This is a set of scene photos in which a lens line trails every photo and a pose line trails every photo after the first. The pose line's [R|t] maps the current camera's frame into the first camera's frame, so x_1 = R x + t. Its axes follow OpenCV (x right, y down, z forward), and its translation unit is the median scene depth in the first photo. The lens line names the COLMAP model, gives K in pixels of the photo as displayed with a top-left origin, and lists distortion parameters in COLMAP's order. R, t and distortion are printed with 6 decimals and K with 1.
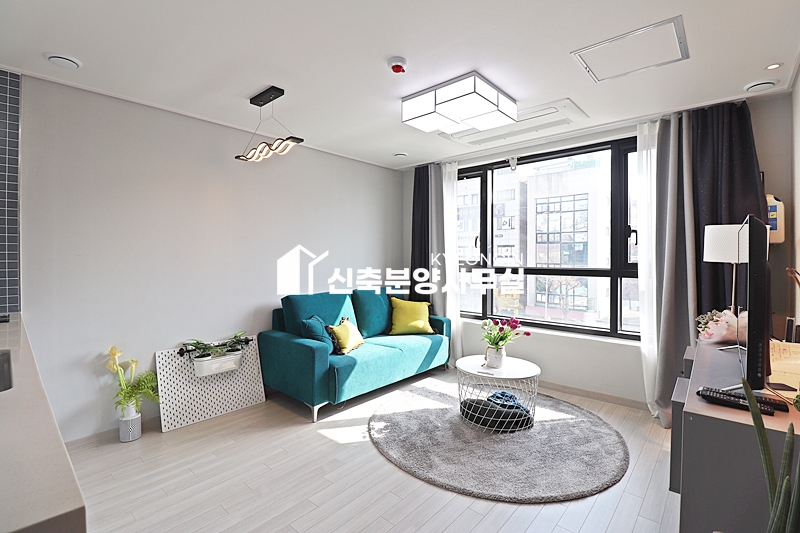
lens RADIAL K [[373.7, 0, 399.2], [0, 373.7, 246.4], [0, 0, 1]] dist [-0.002701, -0.000364]
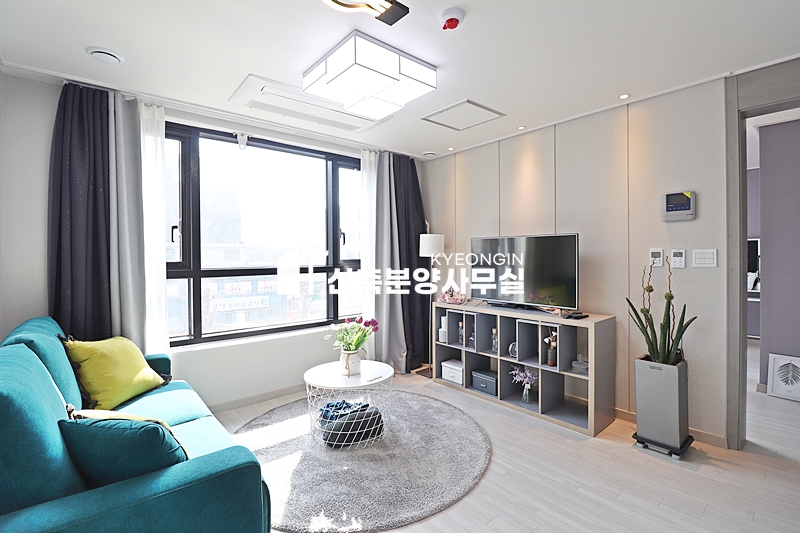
lens RADIAL K [[373.7, 0, 399.2], [0, 373.7, 246.4], [0, 0, 1]] dist [-0.002701, -0.000364]
pose [[0.135812, 0.010323, 0.990681, -0.571486], [-0.026019, 0.999638, -0.006849, 0.007206], [-0.990393, -0.024846, 0.136032, 0.674464]]
